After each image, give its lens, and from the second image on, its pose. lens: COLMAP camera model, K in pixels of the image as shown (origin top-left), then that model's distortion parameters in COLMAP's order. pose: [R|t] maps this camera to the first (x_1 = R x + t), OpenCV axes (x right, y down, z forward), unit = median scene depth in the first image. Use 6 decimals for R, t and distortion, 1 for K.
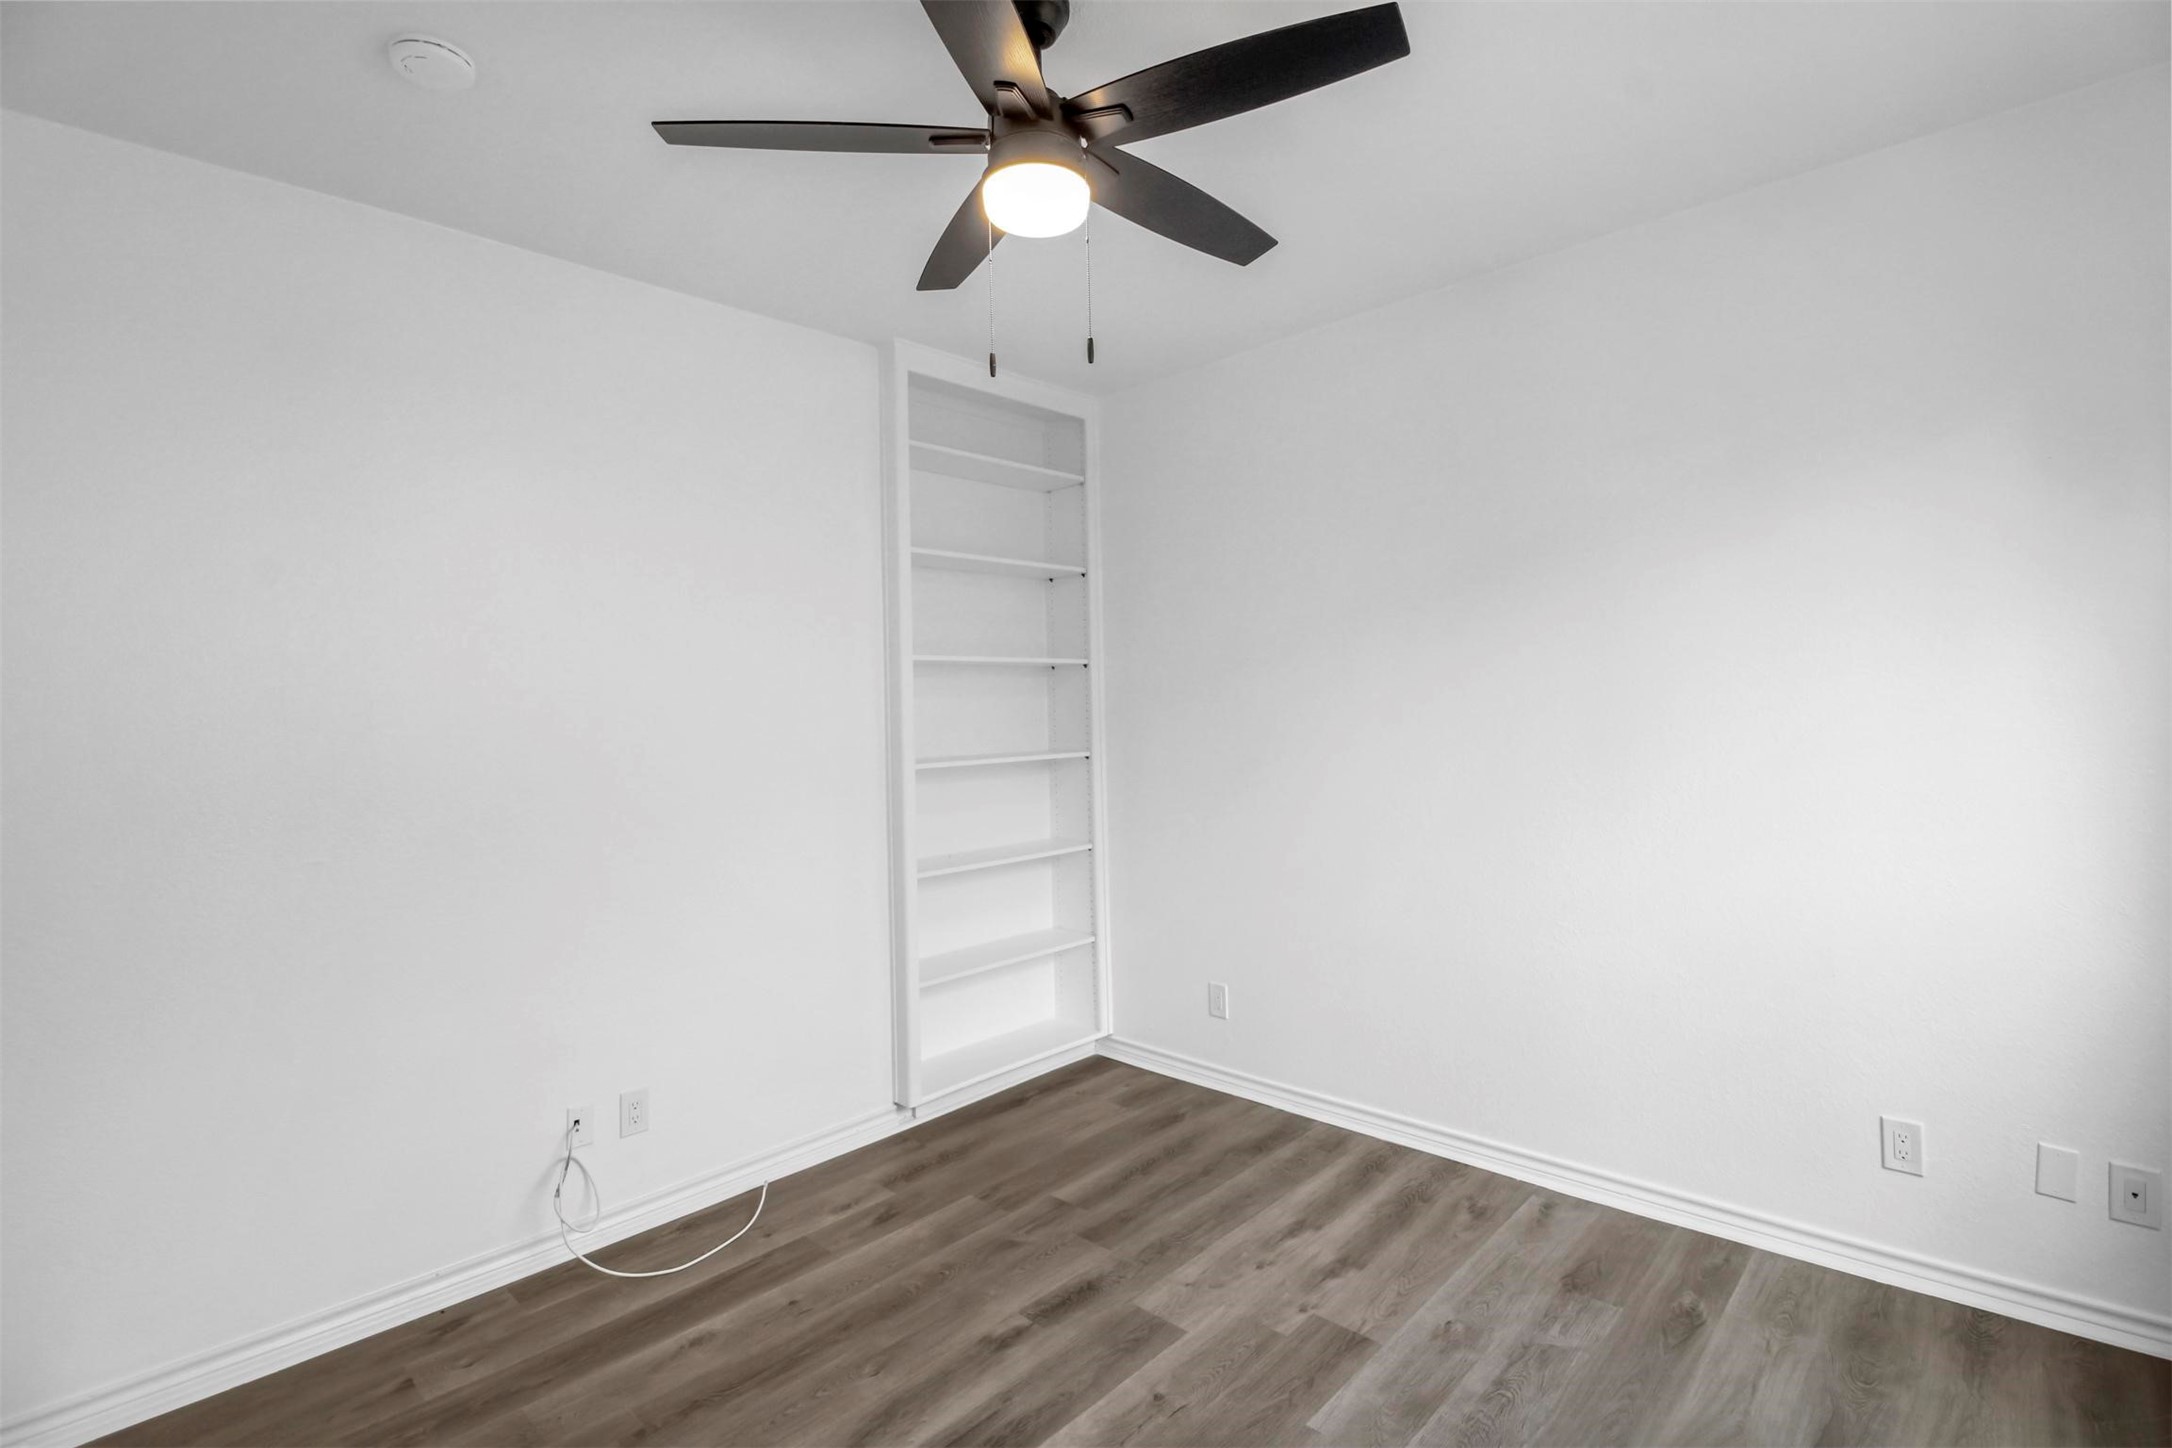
lens RADIAL K [[1036.0, 0, 1098.1], [0, 1036.0, 698.4], [0, 0, 1]] dist [-0.003361, -0.013171]
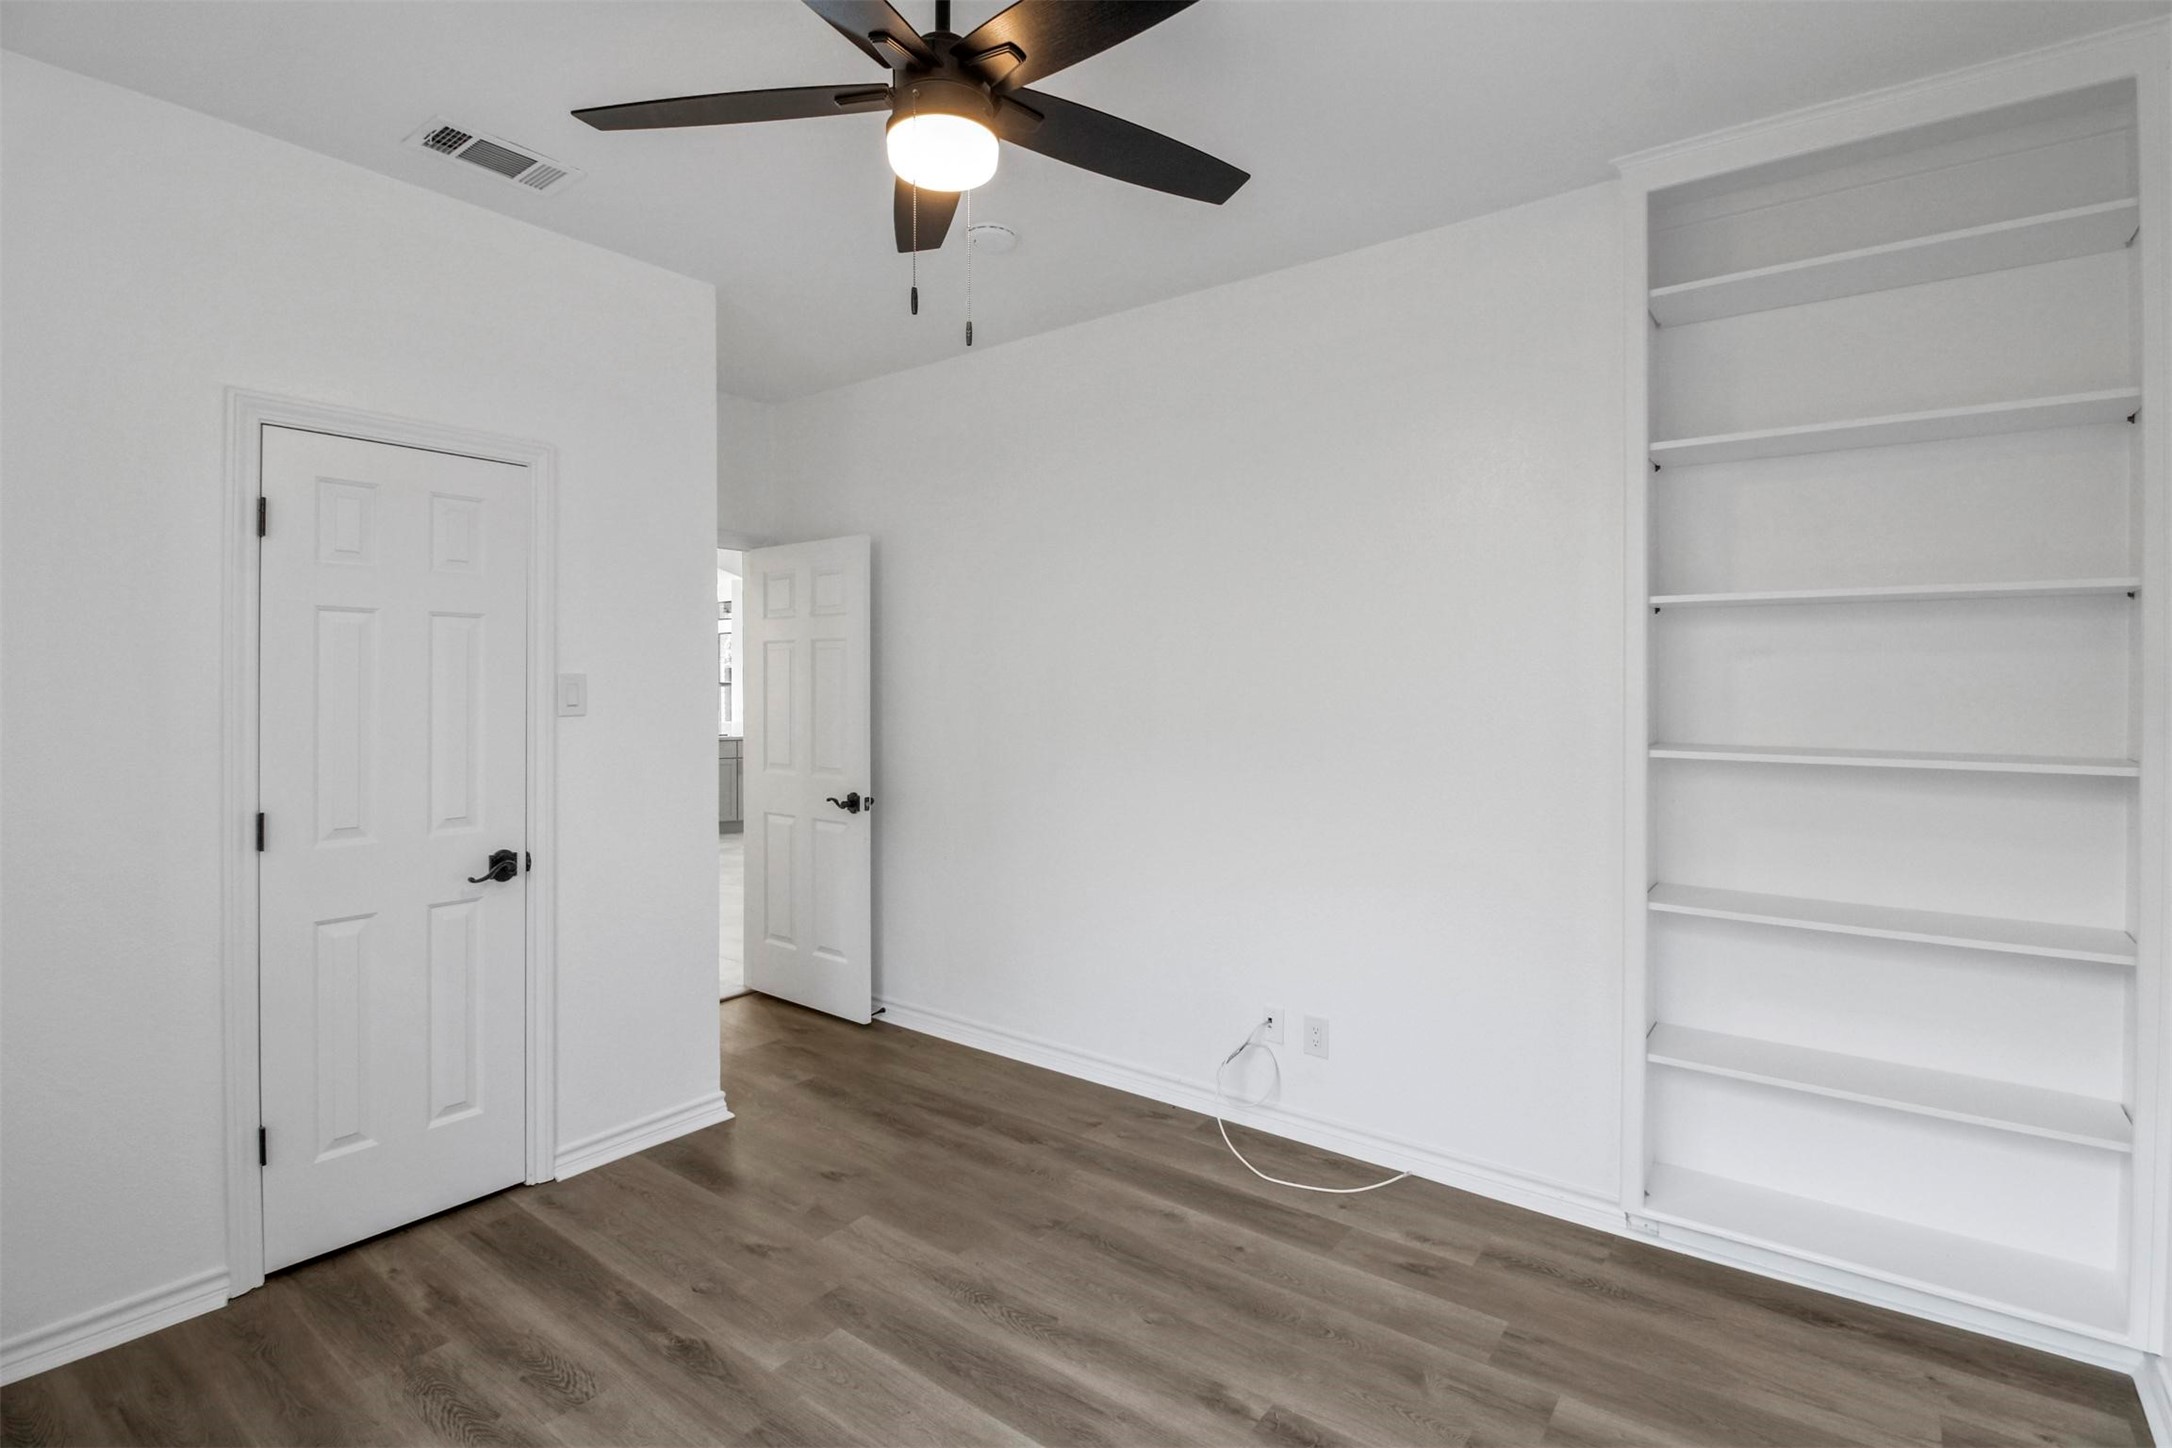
lens RADIAL K [[1036.0, 0, 1098.1], [0, 1036.0, 698.4], [0, 0, 1]] dist [-0.003361, -0.013171]
pose [[0.091586, 0.045062, -0.994777, 0.629572], [0.003699, 0.998953, 0.045592, -0.006619], [0.995790, -0.007855, 0.091323, 0.706064]]
